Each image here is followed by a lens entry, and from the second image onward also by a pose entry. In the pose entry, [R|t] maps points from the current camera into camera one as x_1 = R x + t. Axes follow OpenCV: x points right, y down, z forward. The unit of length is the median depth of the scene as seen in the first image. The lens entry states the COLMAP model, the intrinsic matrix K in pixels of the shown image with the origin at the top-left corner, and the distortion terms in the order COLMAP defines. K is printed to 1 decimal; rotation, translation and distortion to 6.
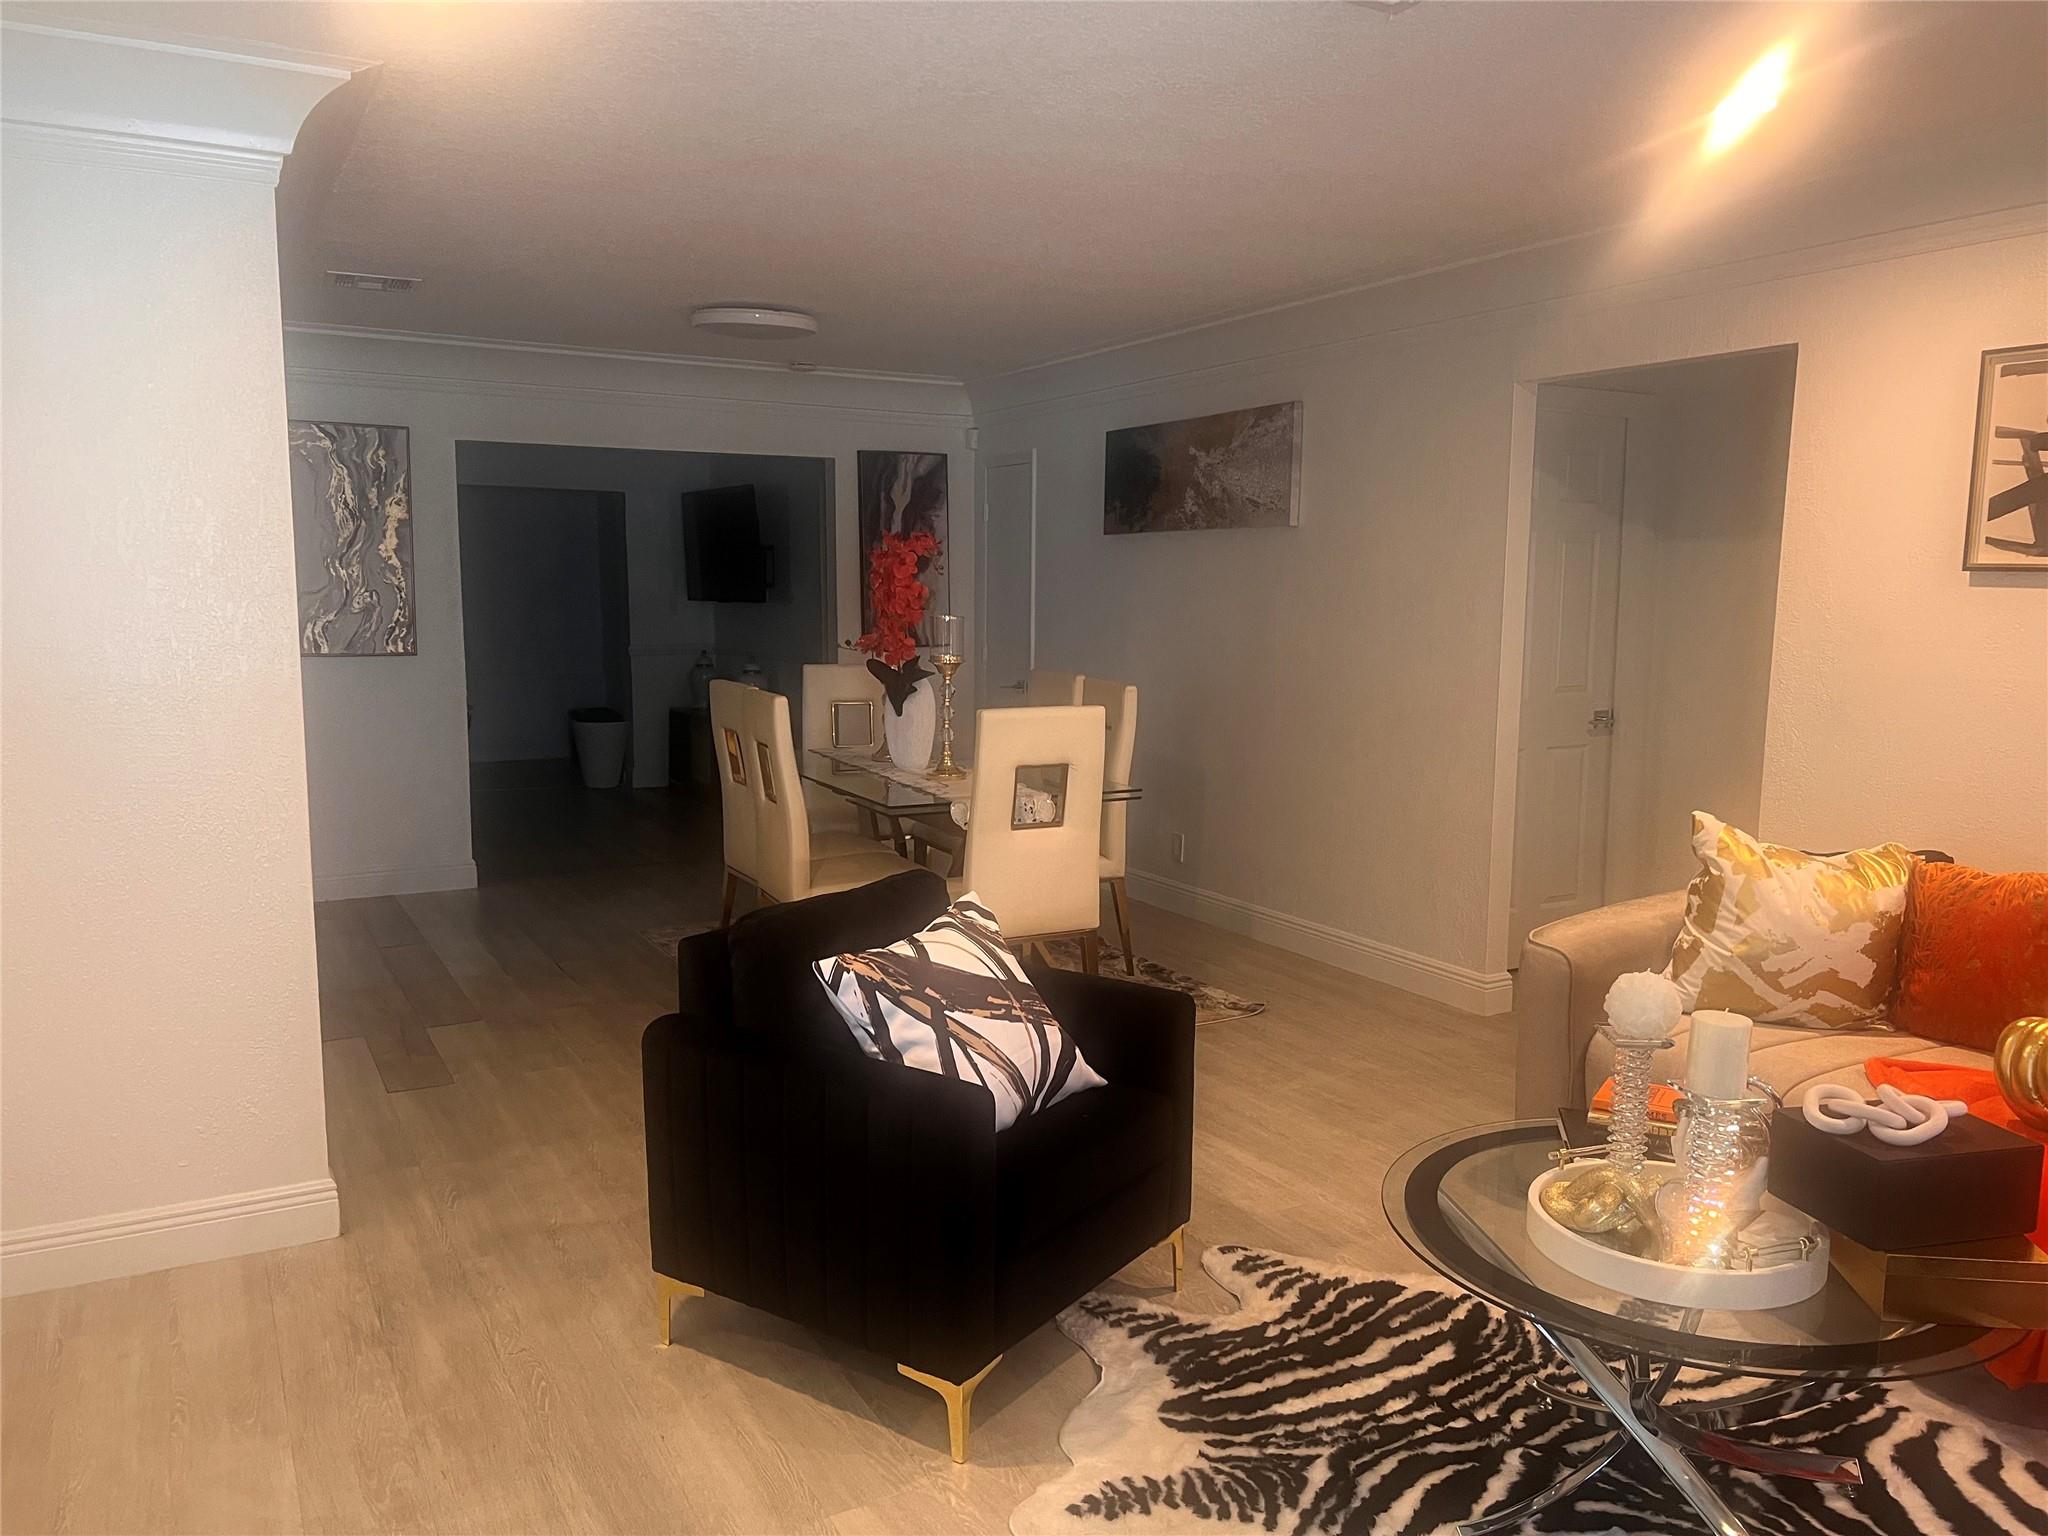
lens RADIAL K [[1552.0, 0, 1032.6], [0, 1552.0, 784.2], [0, 0, 1]] dist [0.057951, -0.063457]
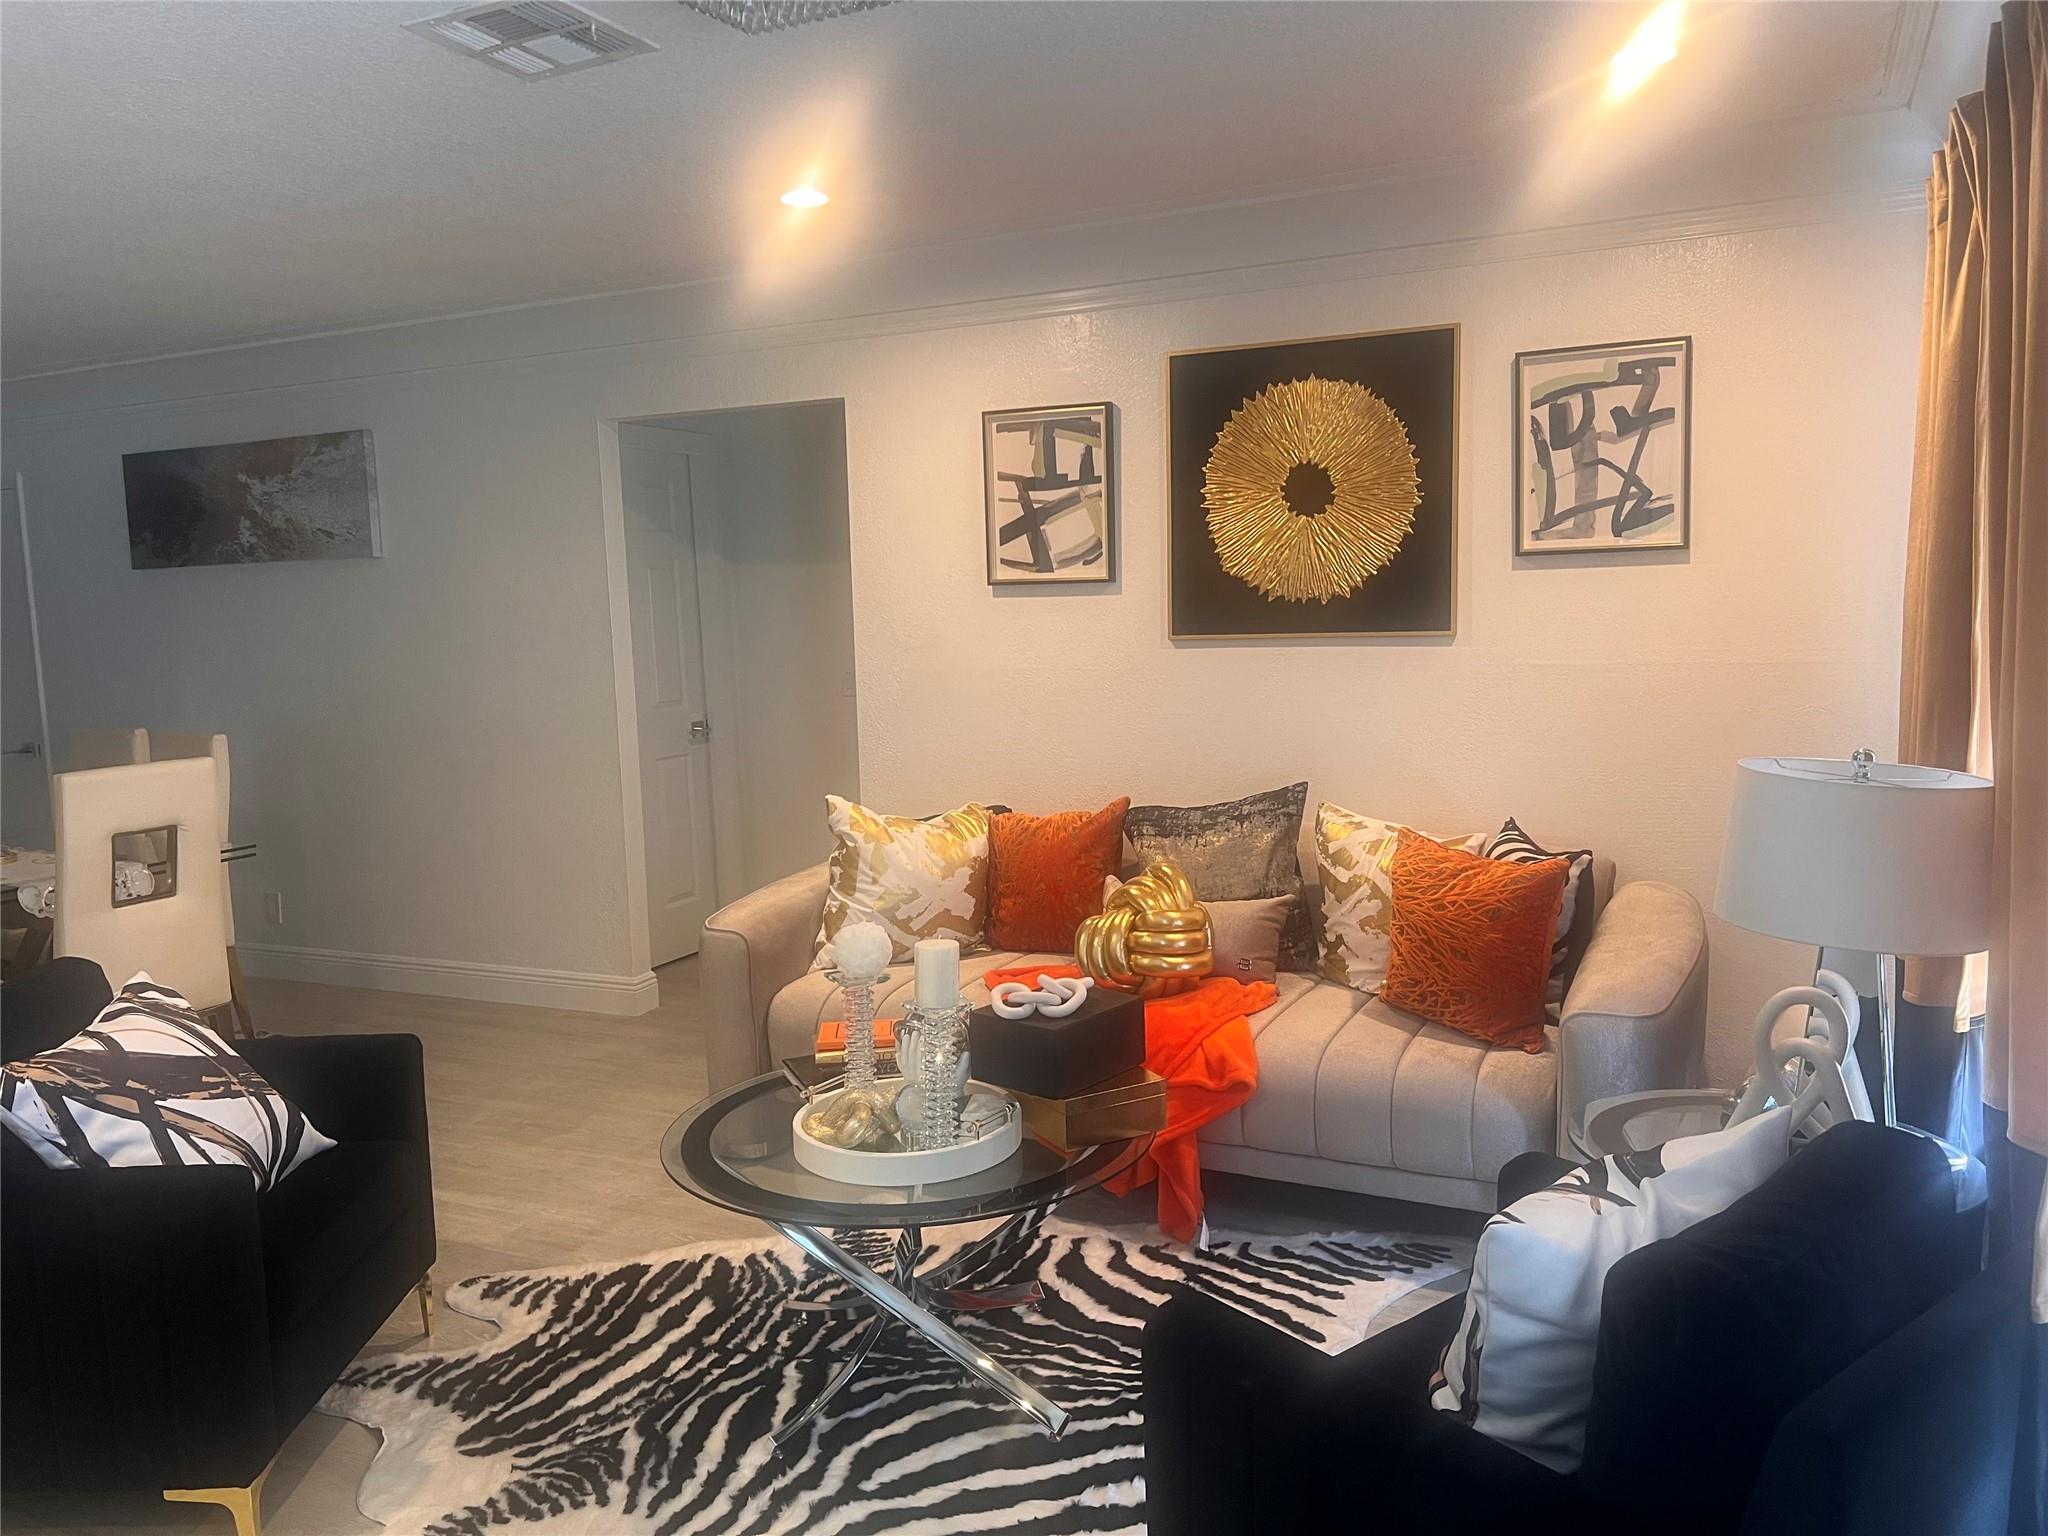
lens RADIAL K [[1552.0, 0, 1037.2], [0, 1552.0, 749.8], [0, 0, 1]] dist [0.057951, -0.063457]
pose [[0.814646, -0.094425, 0.572221, -0.122372], [0.115045, 0.993360, 0.000135, 0.001808], [-0.568434, 0.065722, 0.820100, -0.049672]]
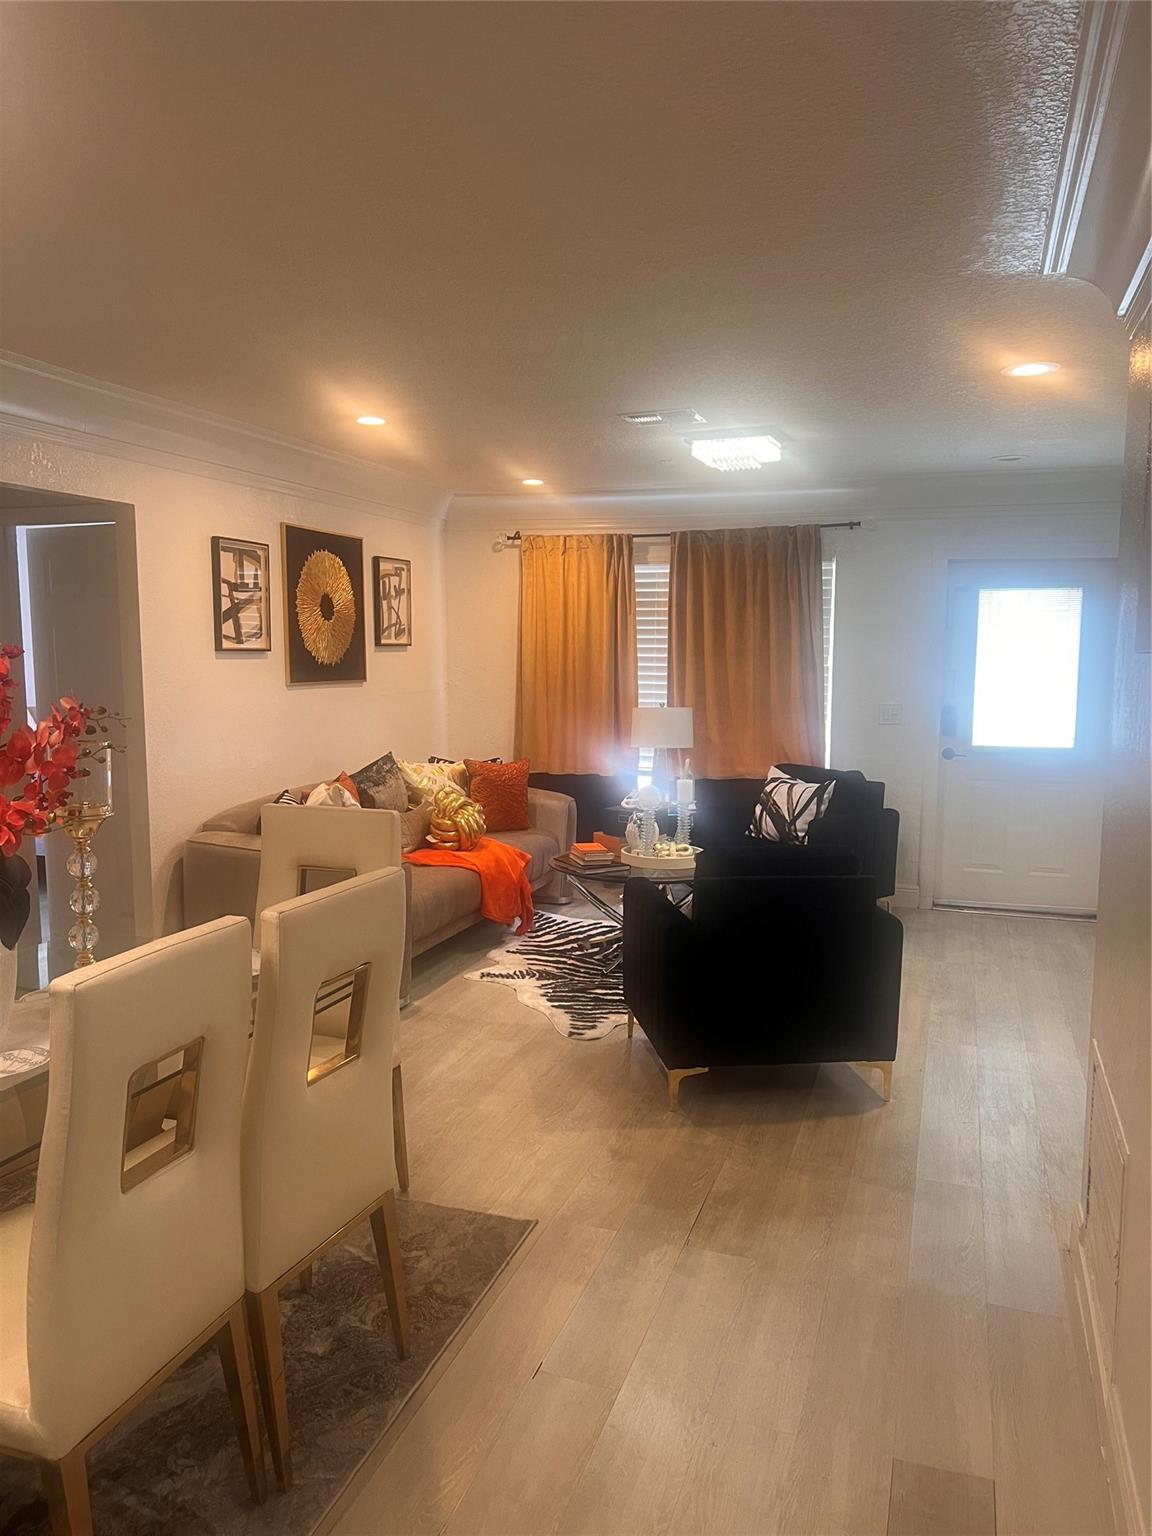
lens RADIAL K [[1164.0, 0, 583.2], [0, 1164.0, 760.0], [0, 0, 1]] dist [0.057951, -0.063457]
pose [[-0.693921, -0.086840, 0.714795, -0.842155], [0.080267, 0.977185, 0.196640, -0.285797], [-0.715563, 0.193827, -0.671119, 1.902324]]
